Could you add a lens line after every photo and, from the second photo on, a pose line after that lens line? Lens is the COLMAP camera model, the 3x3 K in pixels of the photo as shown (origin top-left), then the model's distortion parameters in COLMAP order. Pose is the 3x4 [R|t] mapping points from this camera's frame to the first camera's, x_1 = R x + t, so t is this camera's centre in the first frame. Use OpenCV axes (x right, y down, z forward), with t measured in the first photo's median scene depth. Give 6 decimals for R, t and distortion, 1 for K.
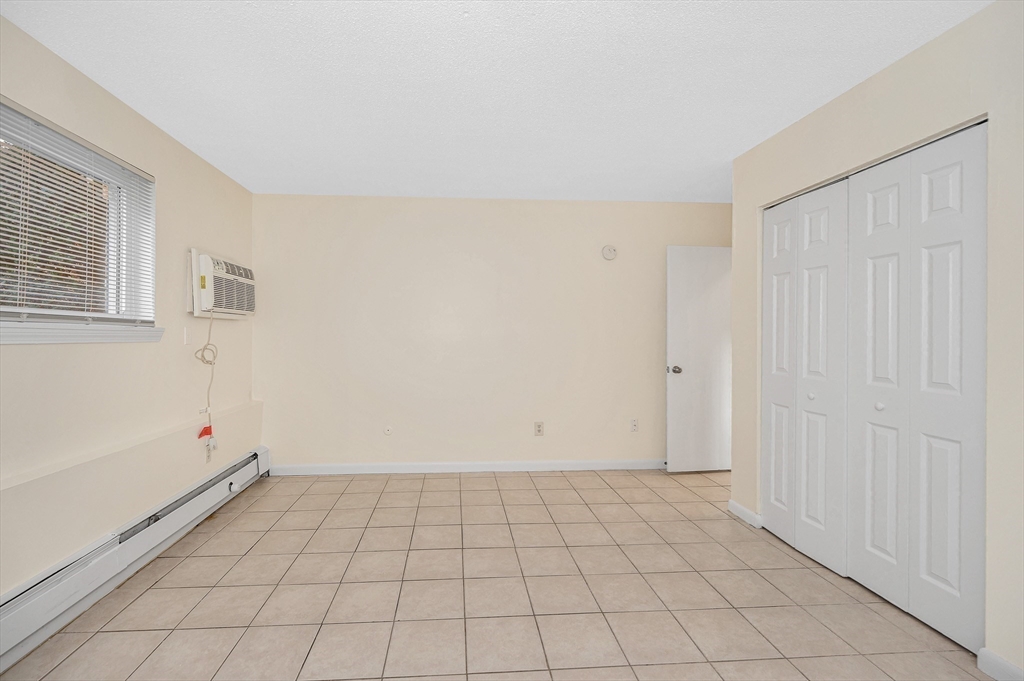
lens RADIAL K [[436.3, 0, 516.0], [0, 436.3, 334.1], [0, 0, 1]] dist [0.008400, 0.001186]
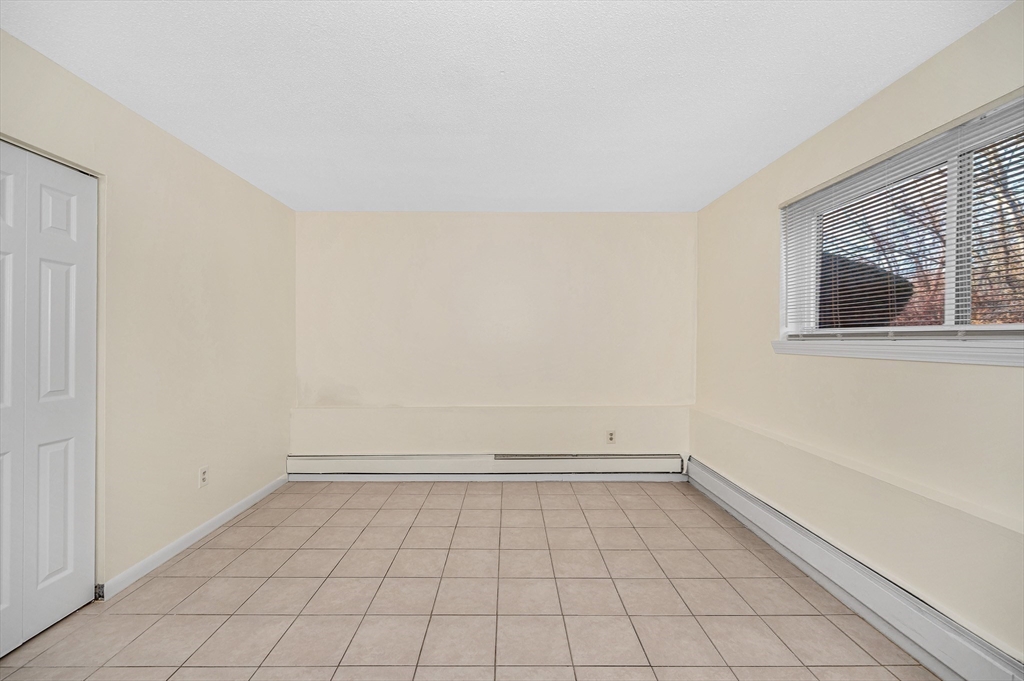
lens RADIAL K [[436.3, 0, 526.0], [0, 436.3, 336.7], [0, 0, 1]] dist [0.008400, 0.001186]
pose [[-0.993001, -0.013016, 0.117389, -0.253479], [-0.014130, 0.999863, -0.008660, -0.010031], [-0.117260, -0.010258, -0.993048, 1.733847]]
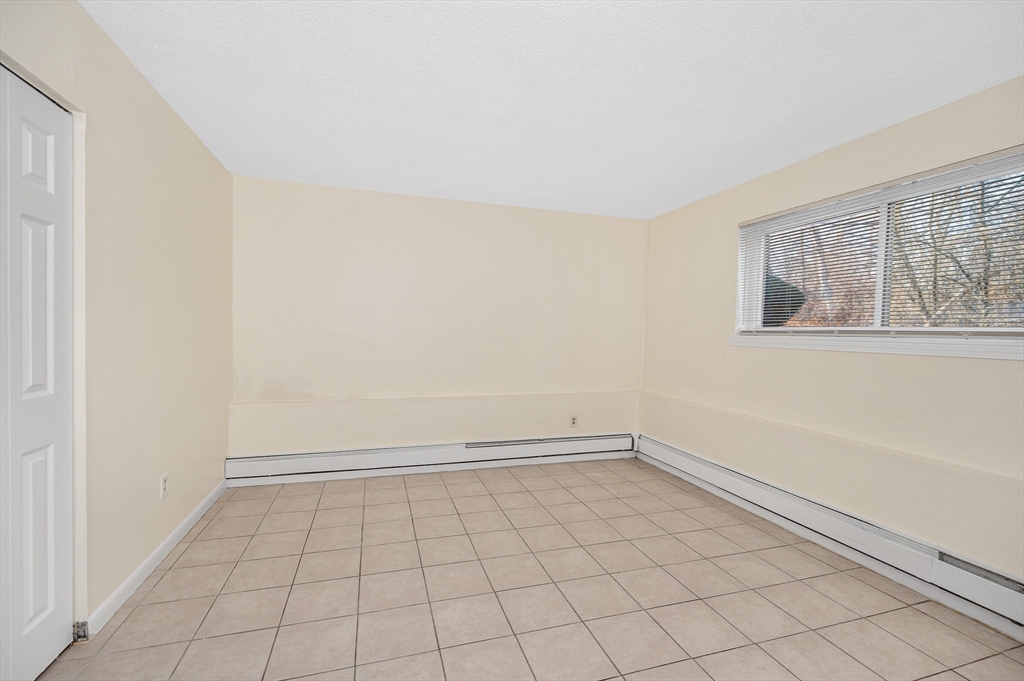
lens RADIAL K [[436.3, 0, 521.8], [0, 436.3, 346.6], [0, 0, 1]] dist [0.008400, 0.001186]
pose [[-0.983399, -0.026179, -0.179560, 0.196713], [-0.031428, 0.999156, 0.026449, 0.001823], [0.178716, 0.031653, -0.983391, 1.781800]]
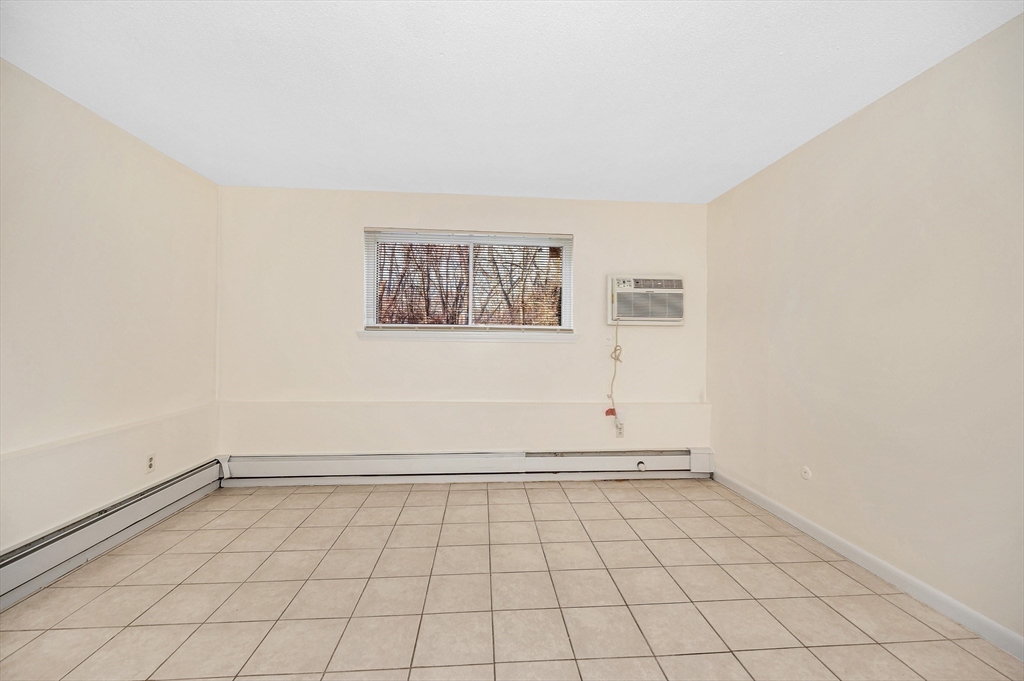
lens RADIAL K [[436.3, 0, 498.2], [0, 436.3, 342.4], [0, 0, 1]] dist [0.008400, 0.001186]
pose [[-0.062220, -0.003296, -0.998057, 0.826335], [-0.007111, 0.999971, -0.002859, 0.025380], [0.998037, 0.006920, -0.062241, 0.990220]]
